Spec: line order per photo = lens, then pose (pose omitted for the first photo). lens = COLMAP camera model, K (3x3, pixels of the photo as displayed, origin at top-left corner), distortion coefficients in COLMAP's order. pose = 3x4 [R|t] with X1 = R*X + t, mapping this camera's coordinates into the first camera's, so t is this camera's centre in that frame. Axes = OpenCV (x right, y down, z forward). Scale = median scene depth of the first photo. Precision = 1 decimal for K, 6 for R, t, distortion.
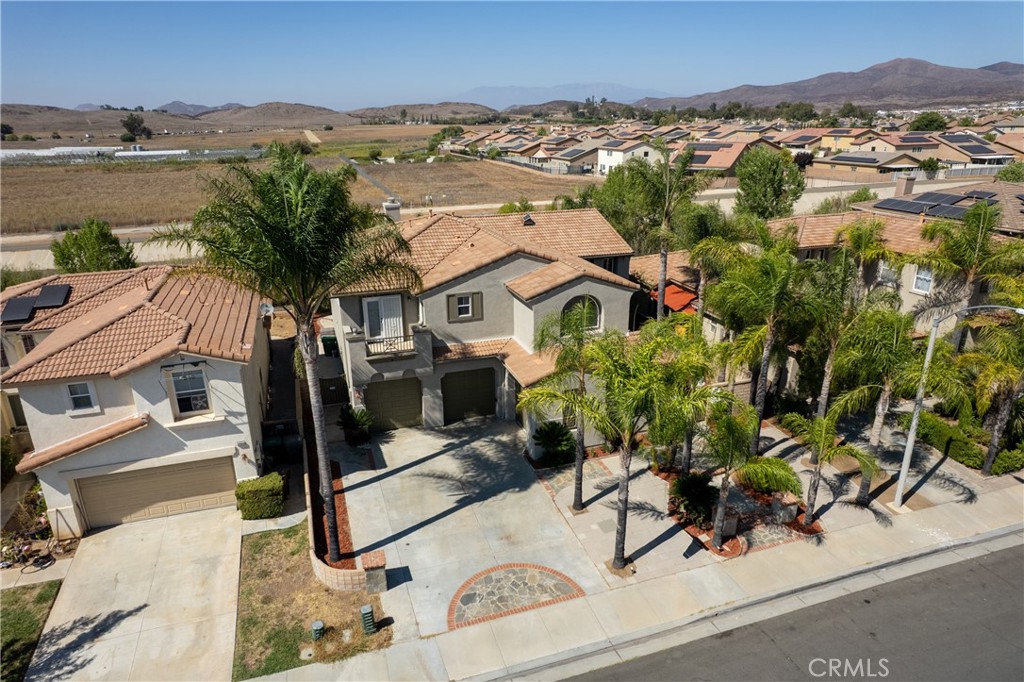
lens RADIAL K [[654.9, 0, 509.4], [0, 654.9, 343.5], [0, 0, 1]] dist [-0.085753, 0.081142]
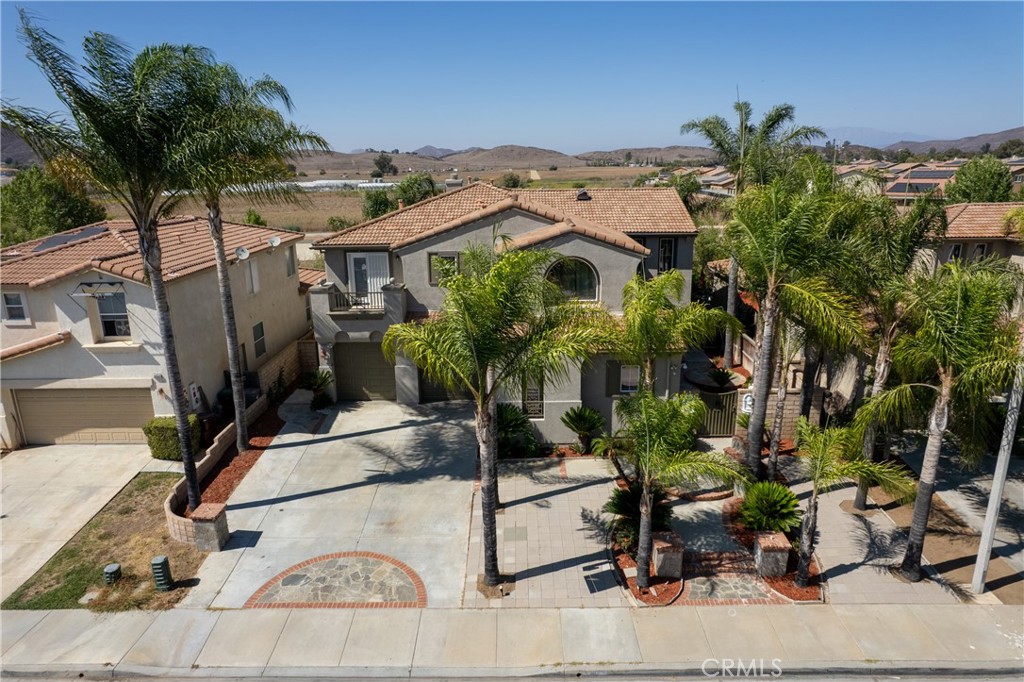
lens RADIAL K [[654.9, 0, 509.4], [0, 654.9, 343.5], [0, 0, 1]] dist [-0.085753, 0.081142]
pose [[0.944919, 0.086204, -0.315747, 0.363646], [-0.105865, 0.993333, -0.045621, 0.093776], [0.309709, 0.076535, 0.947746, 0.254714]]
